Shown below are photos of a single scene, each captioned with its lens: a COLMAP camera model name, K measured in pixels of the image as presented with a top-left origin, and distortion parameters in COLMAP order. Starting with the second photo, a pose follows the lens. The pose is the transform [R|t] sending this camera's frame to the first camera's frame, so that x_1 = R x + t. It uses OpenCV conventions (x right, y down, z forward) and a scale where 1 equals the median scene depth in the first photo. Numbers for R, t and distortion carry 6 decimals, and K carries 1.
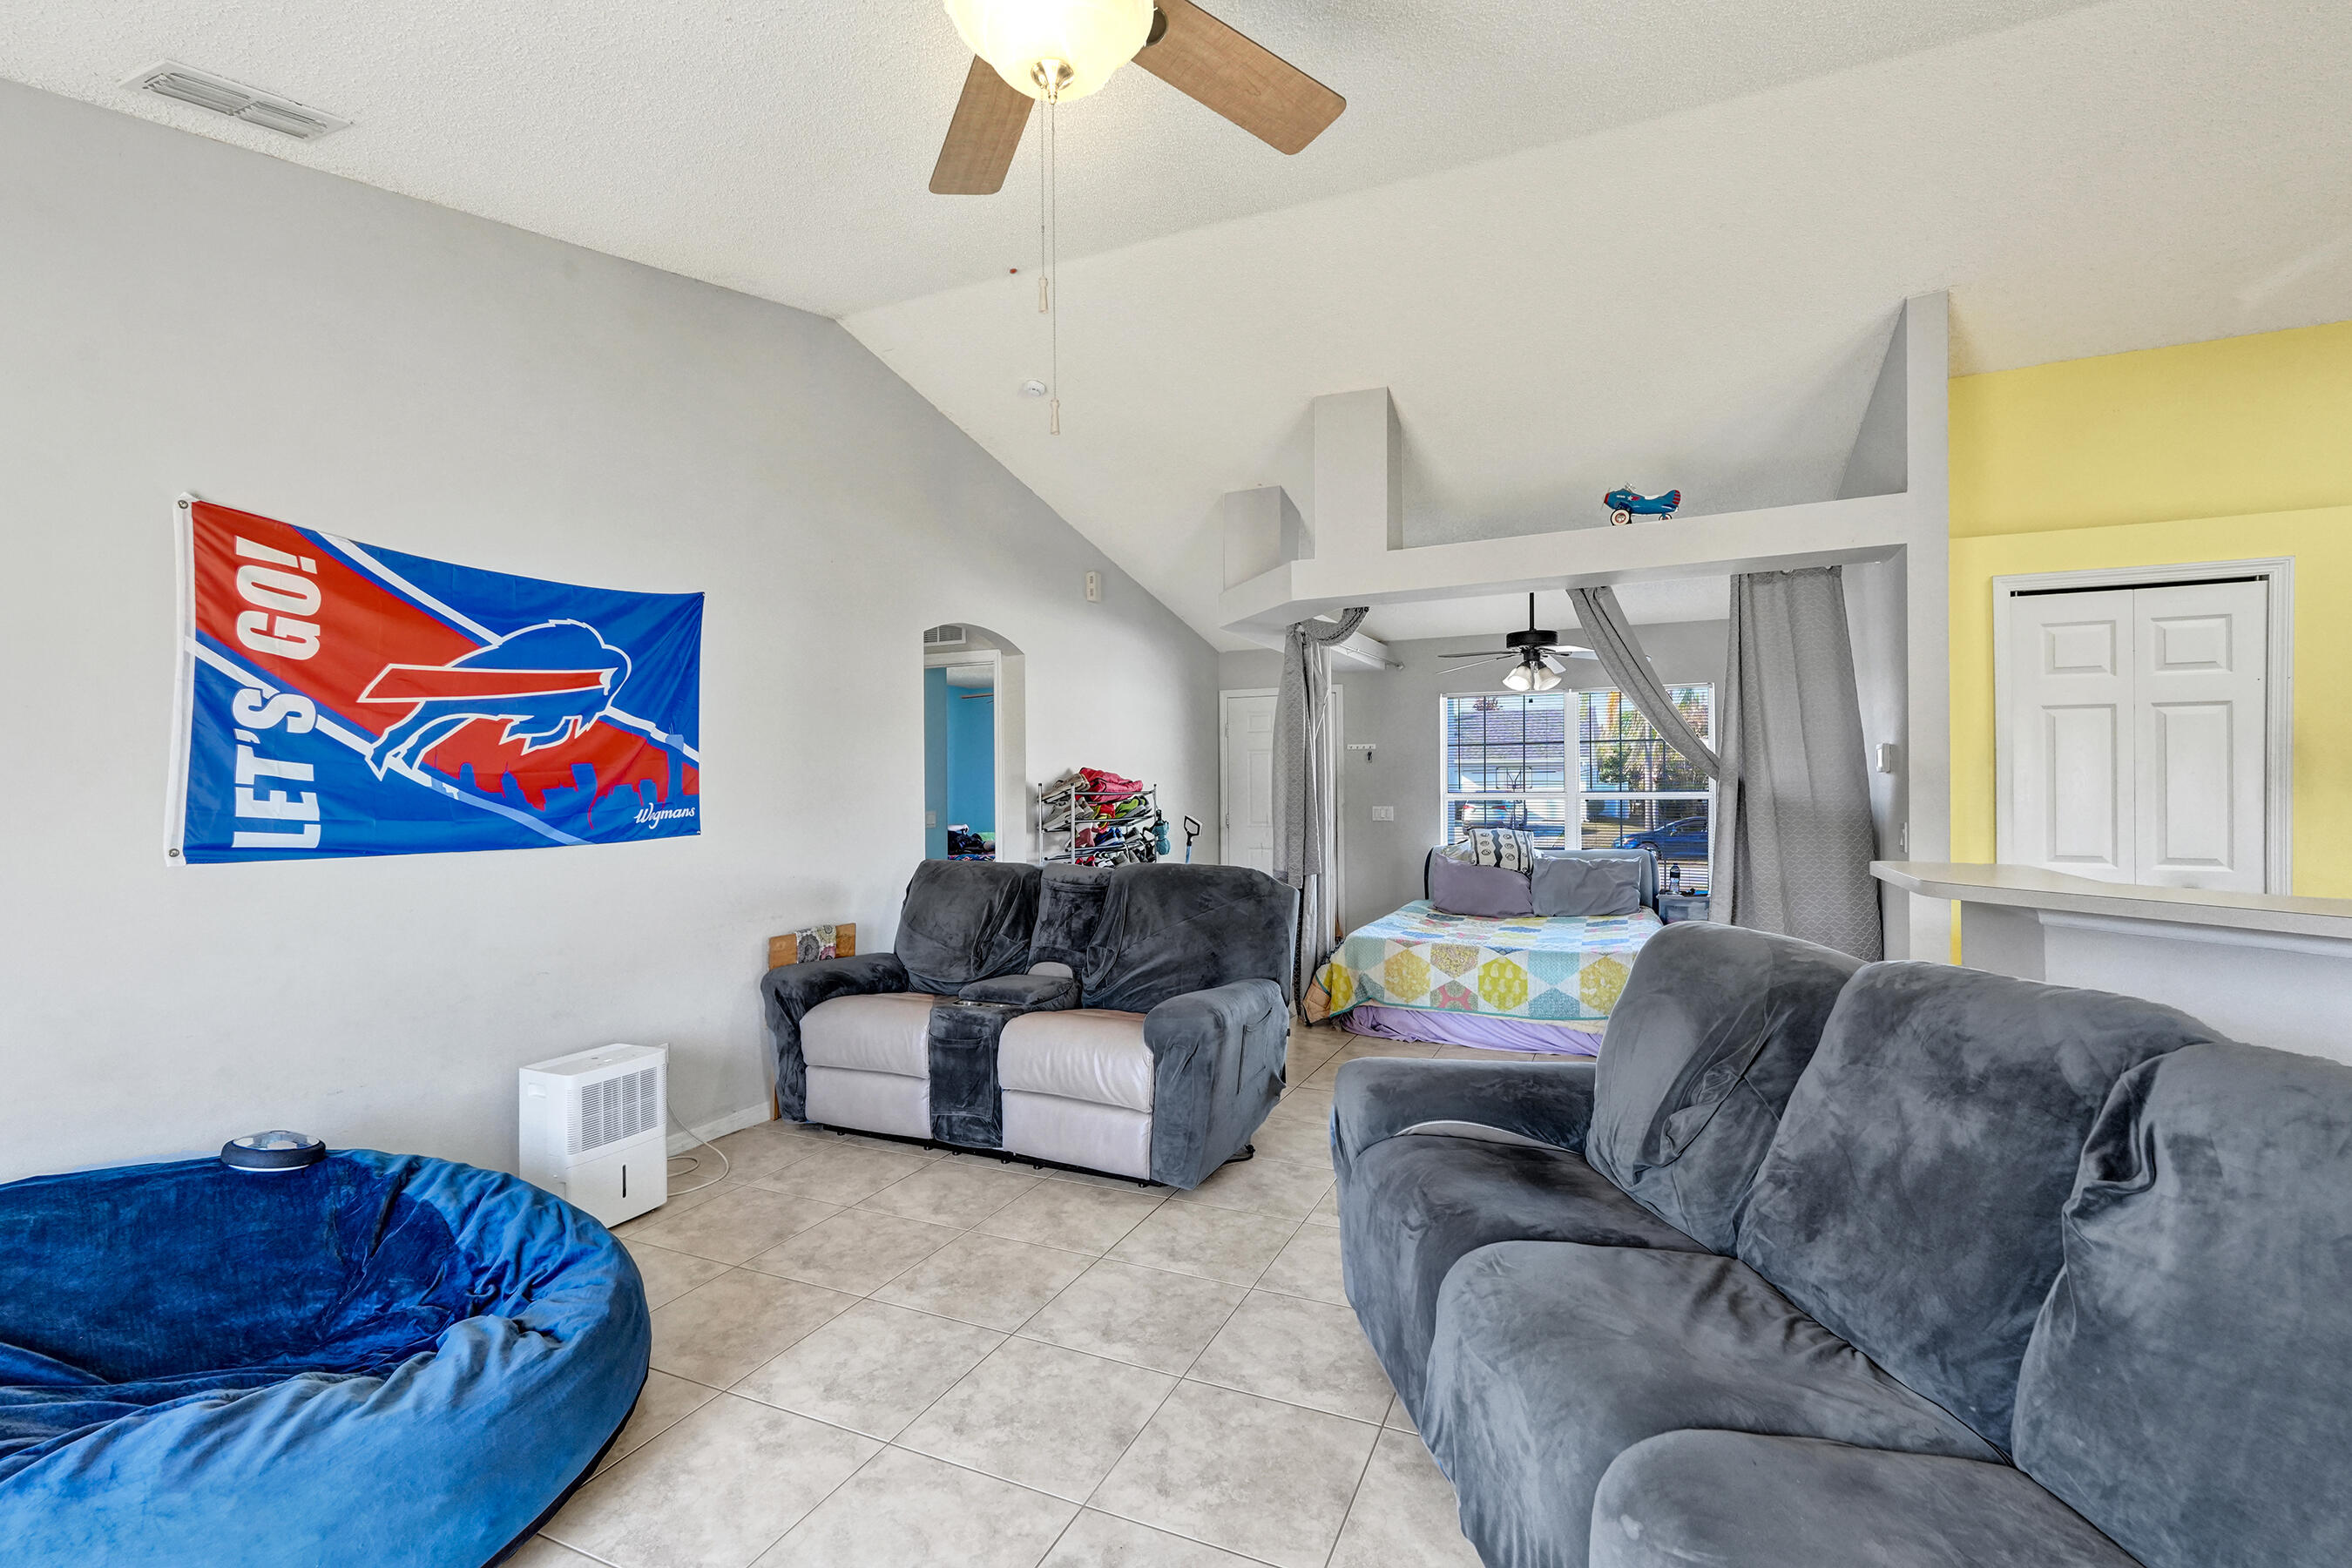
lens RADIAL K [[1049.1, 0, 1169.8], [0, 1049.1, 775.7], [0, 0, 1]] dist [0.012197, 0.000369]
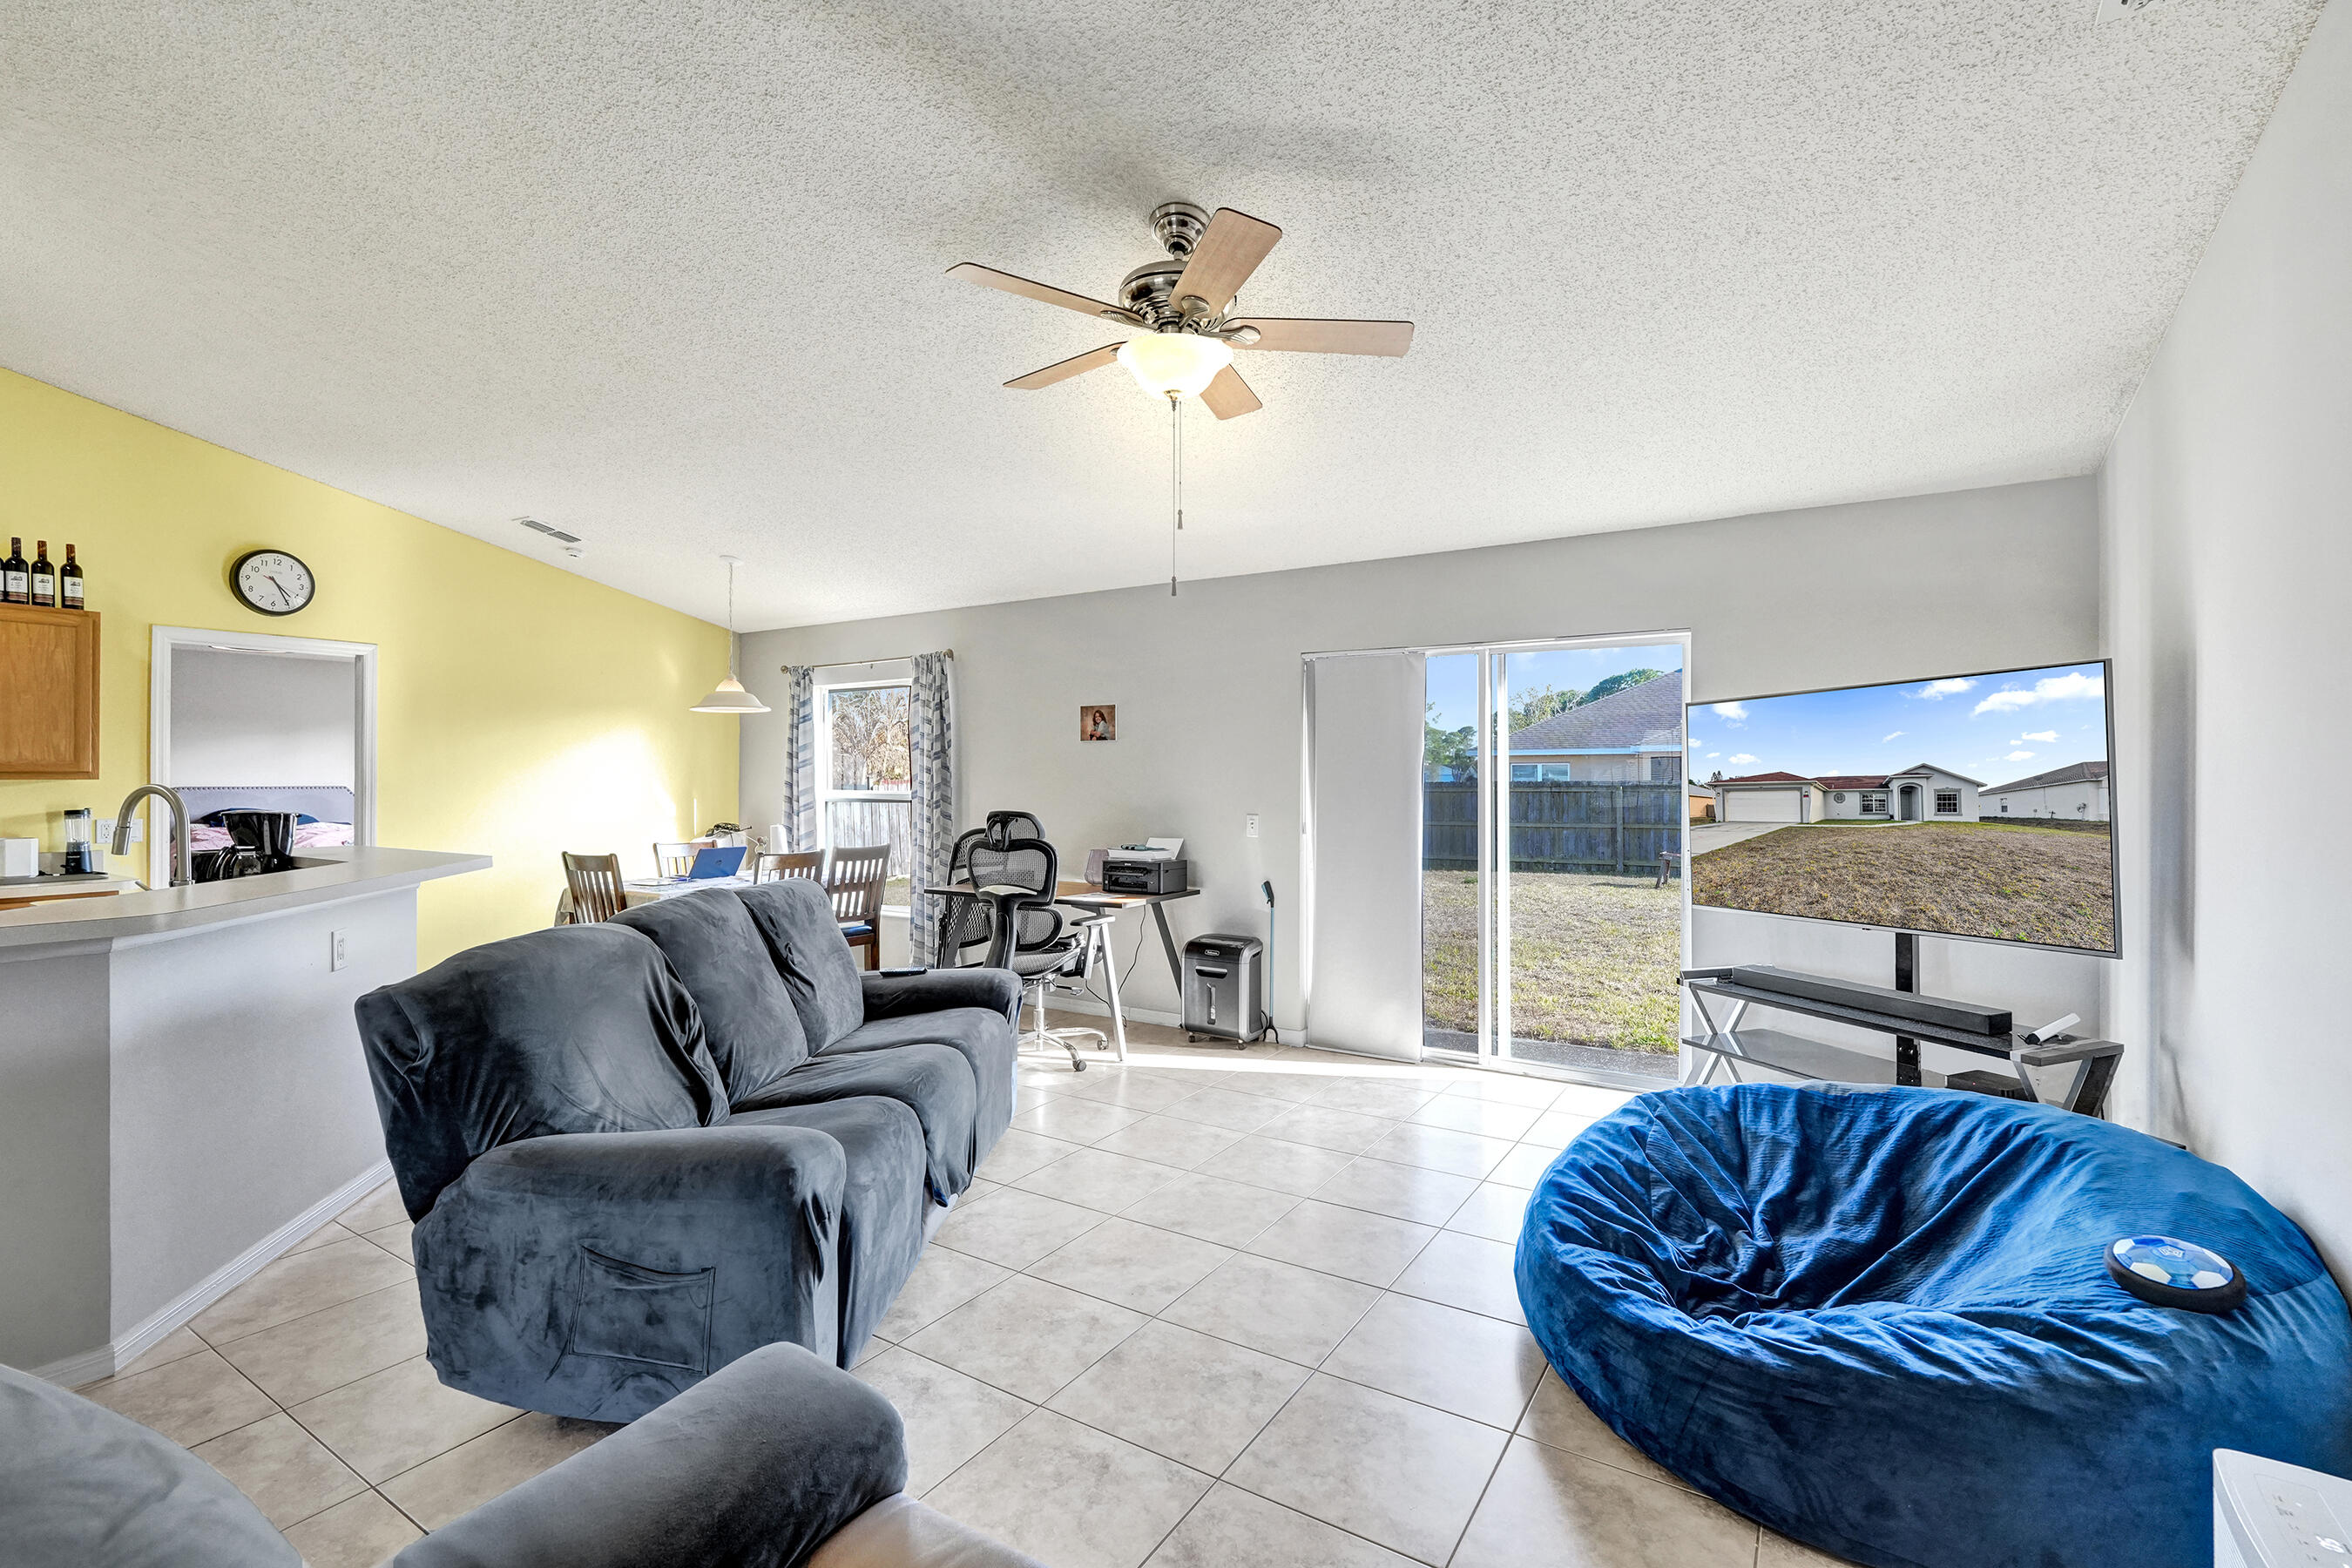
lens RADIAL K [[1057.2, 0, 1178.0], [0, 1057.2, 780.4], [0, 0, 1]] dist [-0.004342, 0.000132]
pose [[-0.989378, 0.007188, 0.145185, -0.177550], [0.005628, 0.999922, -0.011149, 0.006306], [-0.145254, -0.010214, -0.989342, 1.332114]]
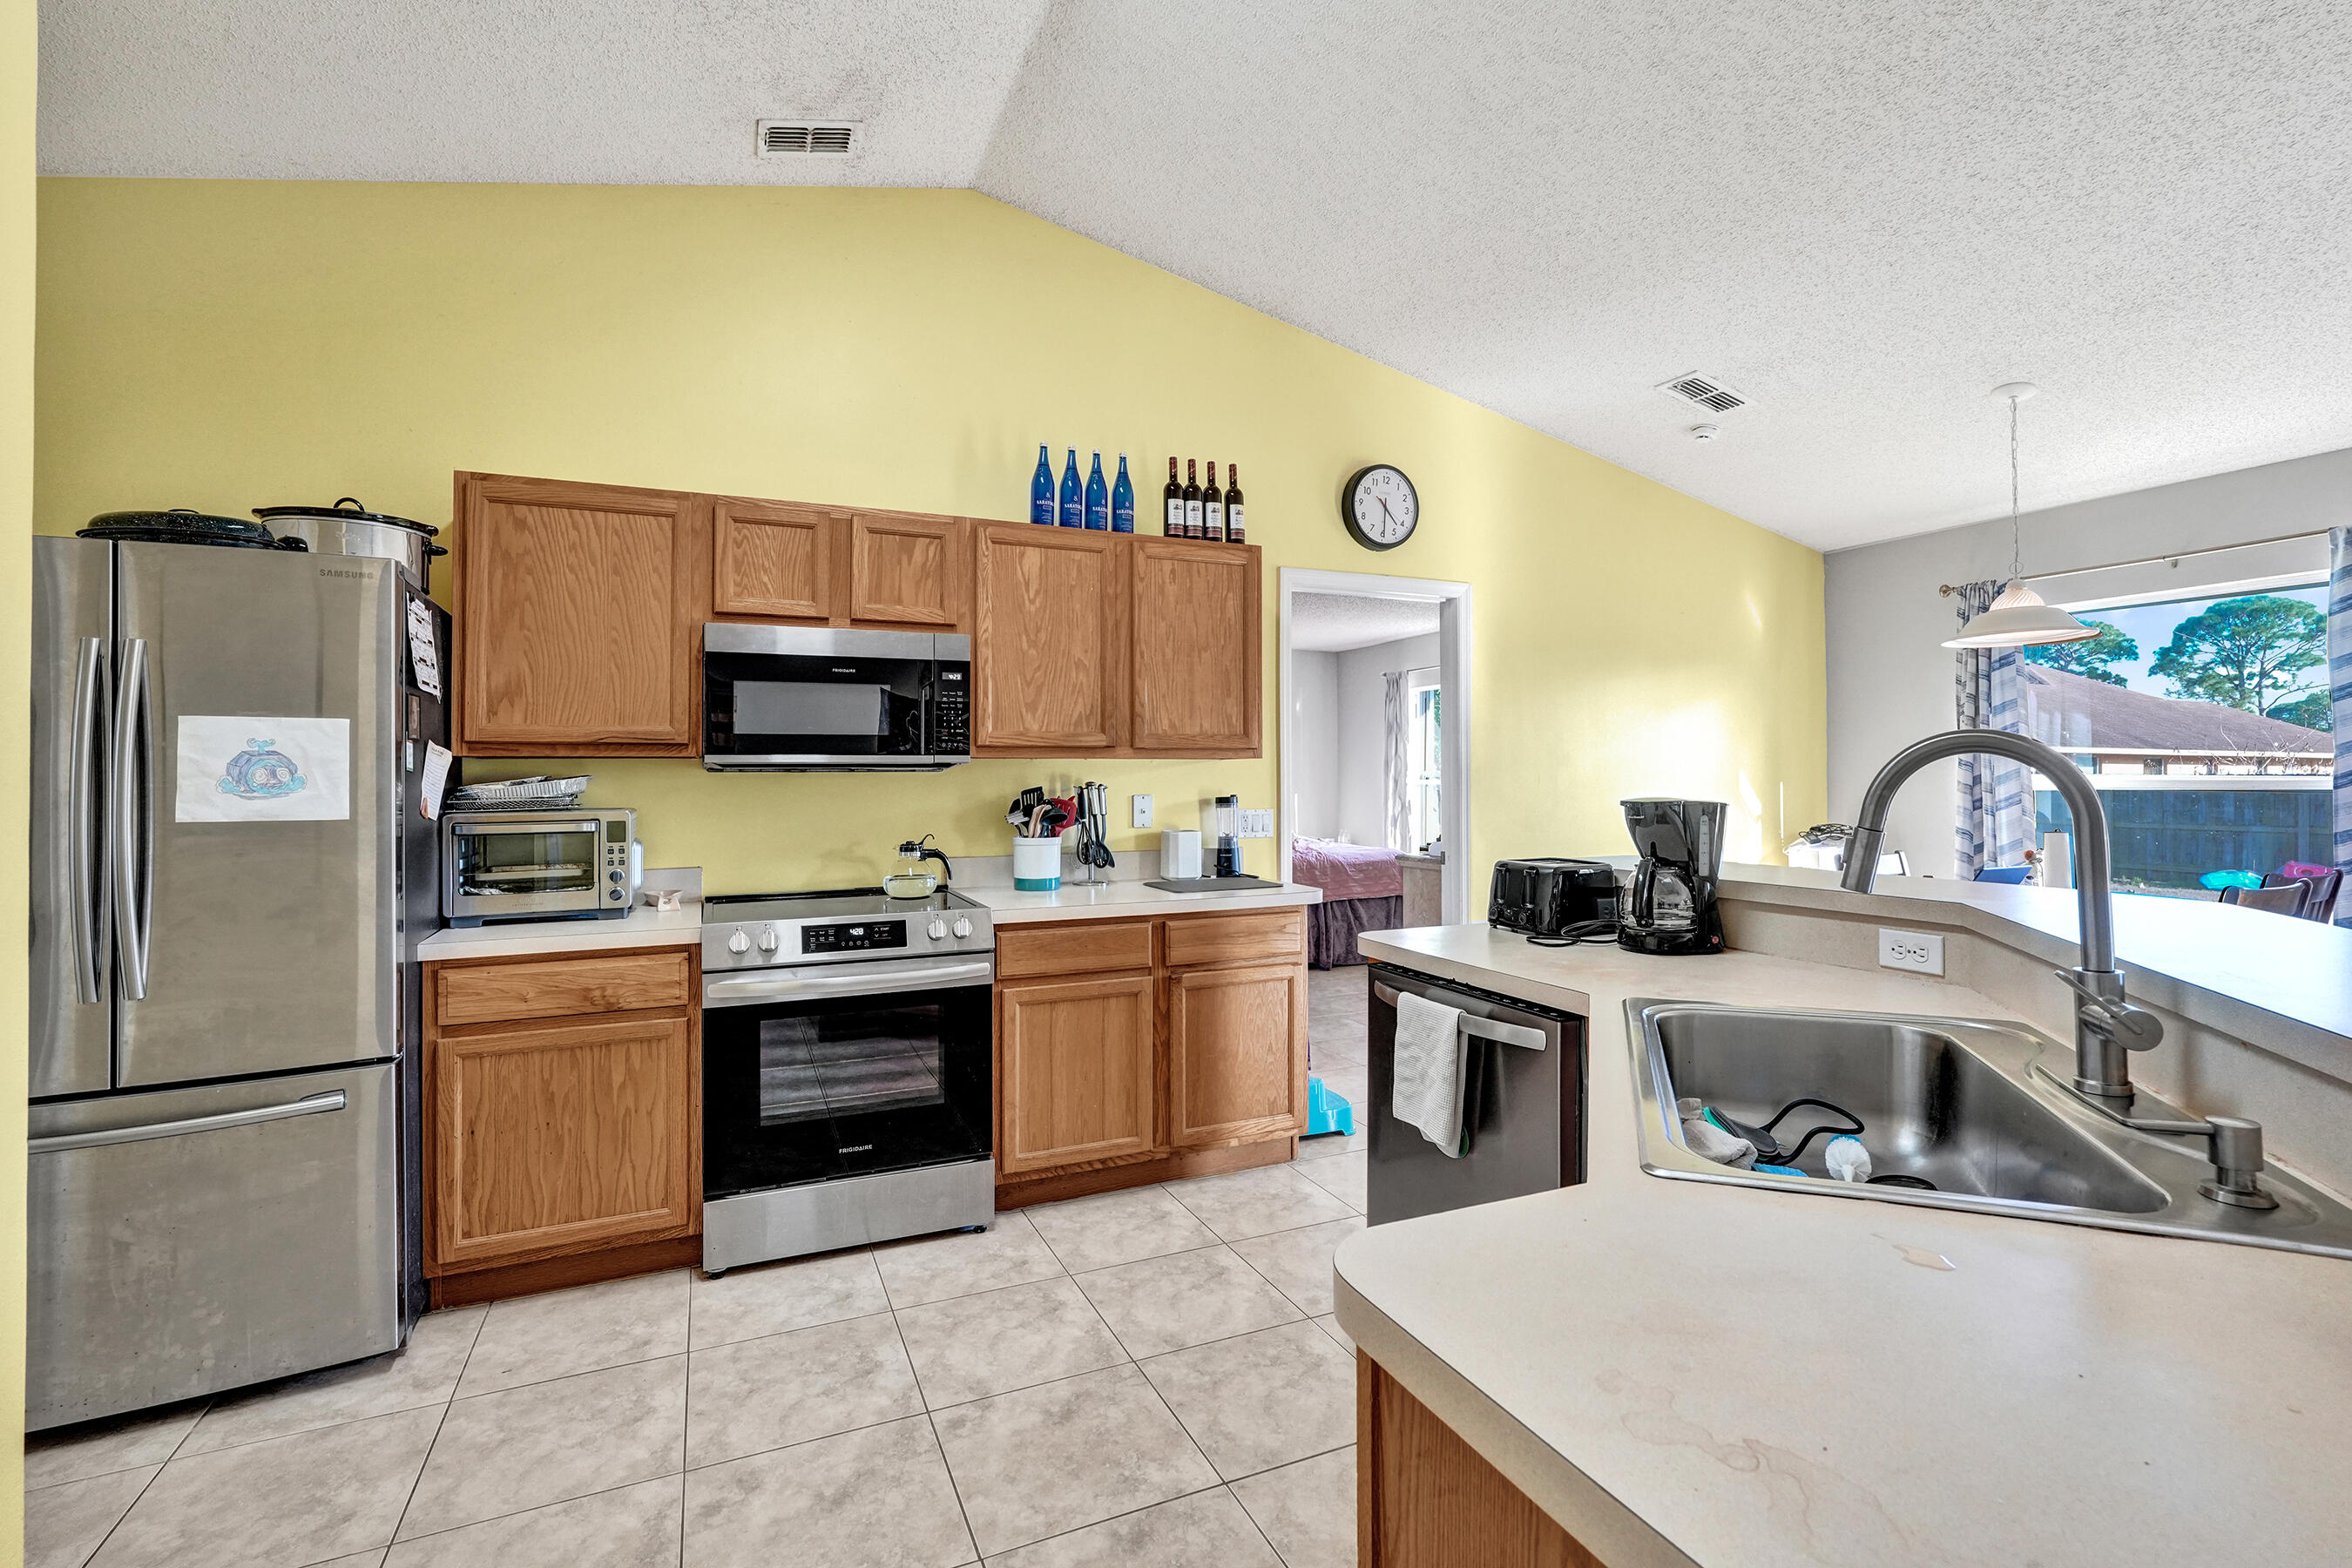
lens RADIAL K [[1057.2, 0, 1178.0], [0, 1057.2, 780.4], [0, 0, 1]] dist [-0.004342, 0.000132]
pose [[-0.745379, 0.008245, 0.666590, 0.755935], [0.003225, 0.999956, -0.008763, 0.013899], [-0.666633, -0.004382, -0.745373, 1.045956]]
